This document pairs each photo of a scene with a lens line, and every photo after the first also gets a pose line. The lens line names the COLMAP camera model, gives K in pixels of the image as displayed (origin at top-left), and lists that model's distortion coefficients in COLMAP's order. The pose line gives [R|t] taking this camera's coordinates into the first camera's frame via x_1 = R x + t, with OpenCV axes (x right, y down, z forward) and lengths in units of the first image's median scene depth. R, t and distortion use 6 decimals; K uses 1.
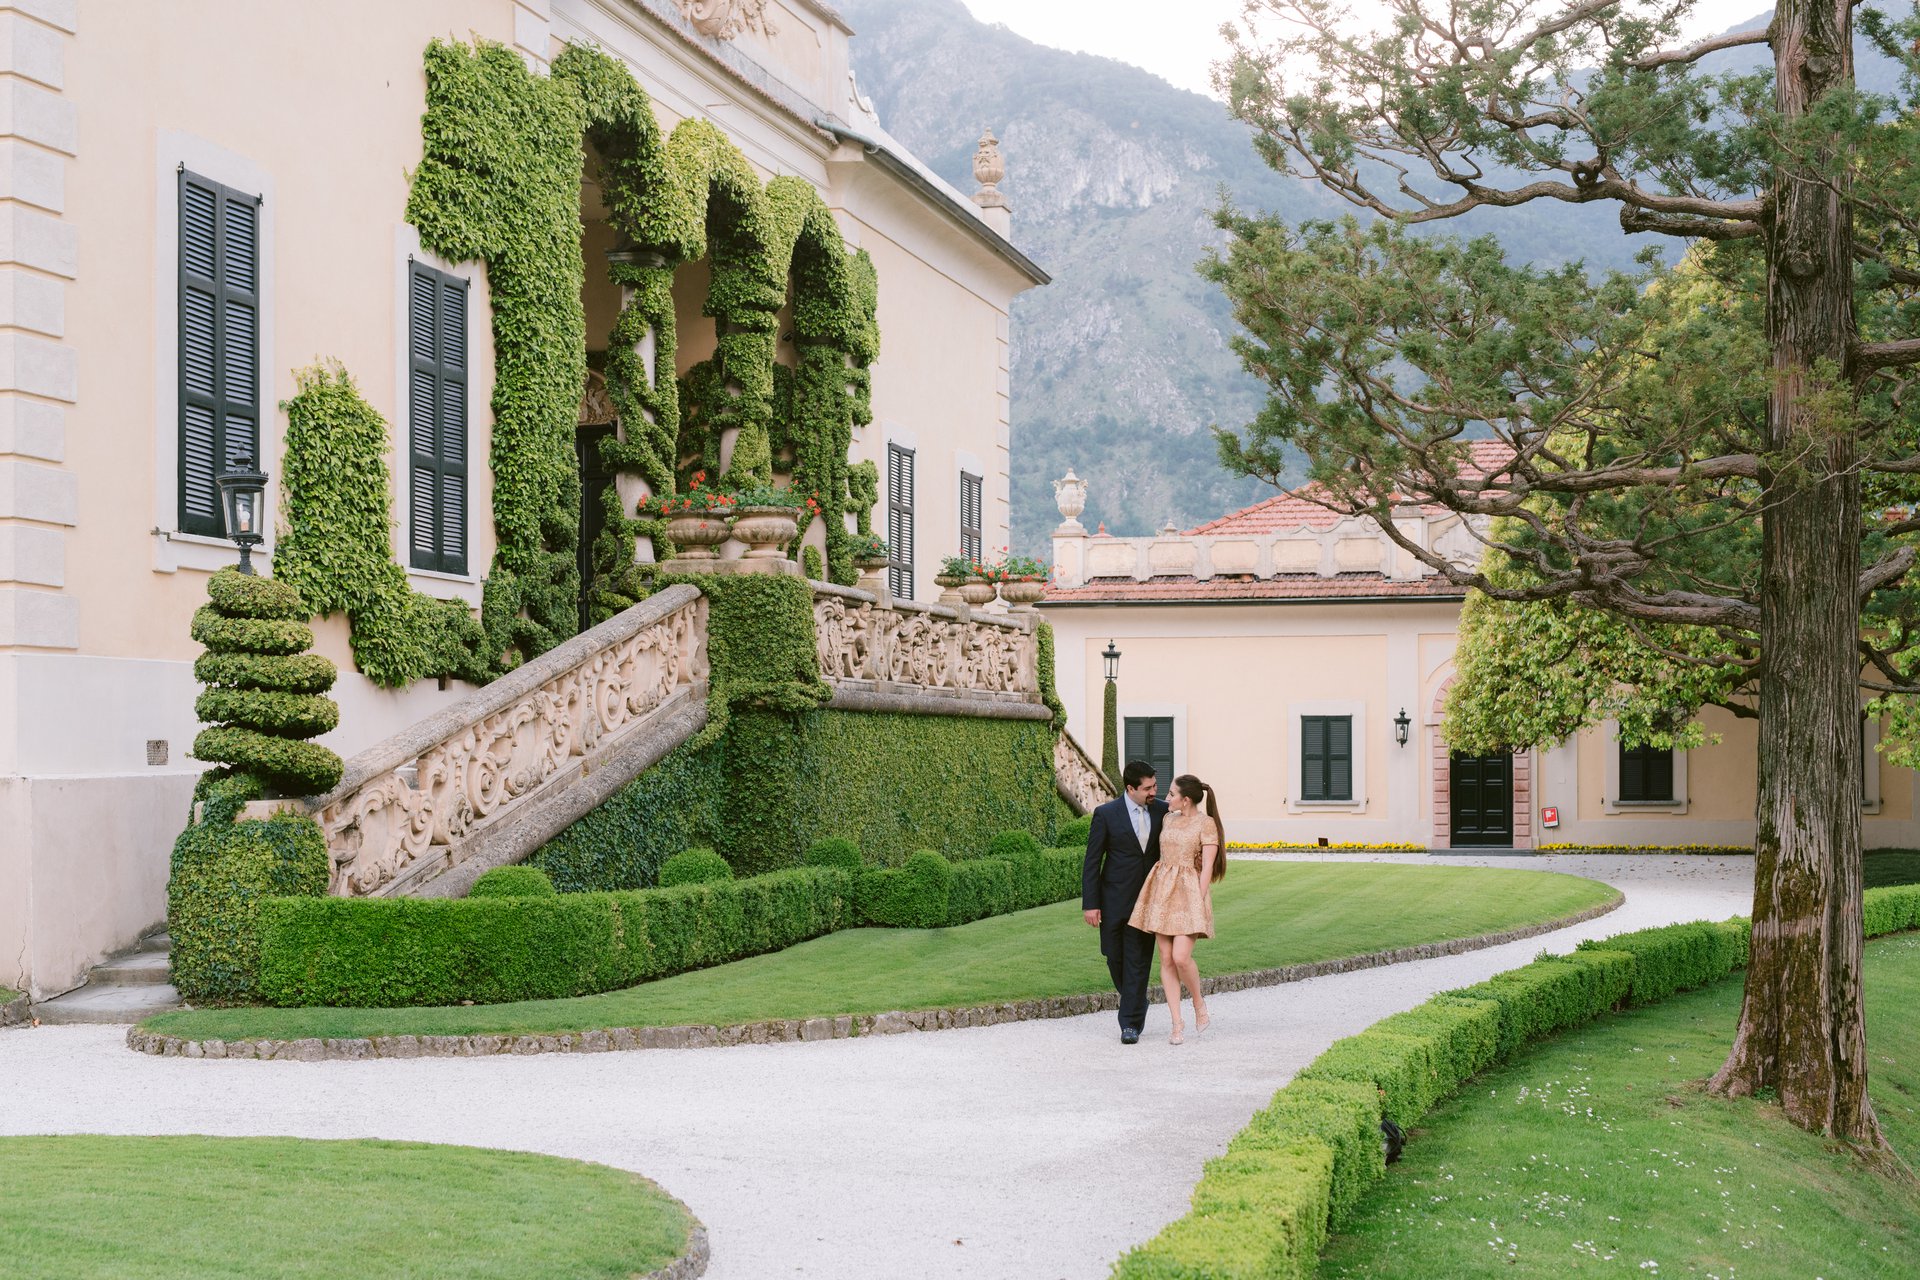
lens RADIAL K [[2868.0, 0, 978.7], [0, 2868.0, 748.0], [0, 0, 1]] dist [0.003646, 0.016341]
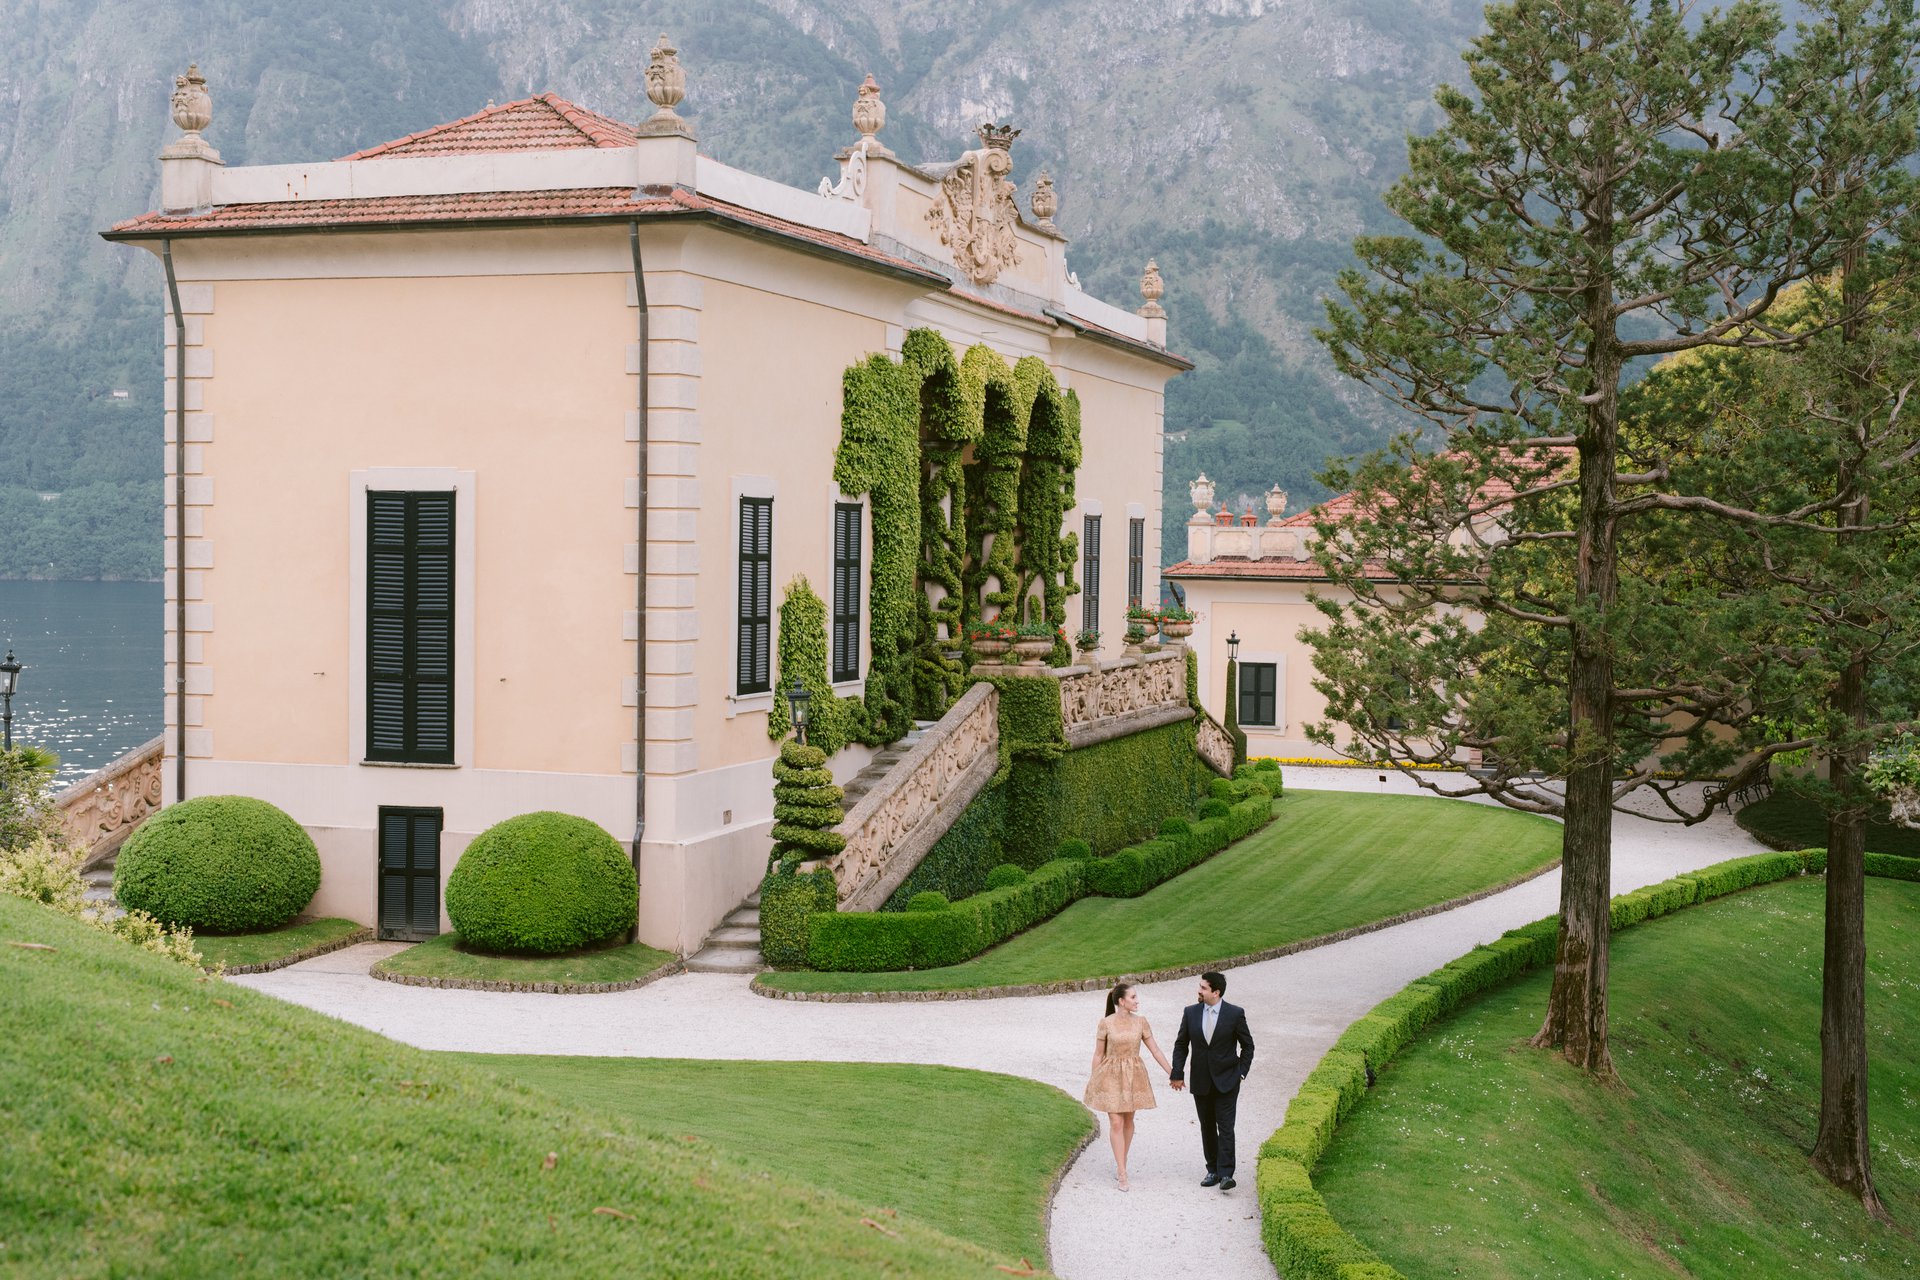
lens RADIAL K [[2865.9, 0, 957.9], [0, 2865.9, 615.6], [0, 0, 1]] dist [0.011370, 0.050500]
pose [[0.998991, 0.019226, -0.040581, -0.051493], [-0.017688, 0.999124, 0.037919, -0.158297], [0.041275, -0.037163, 0.998456, -0.656801]]
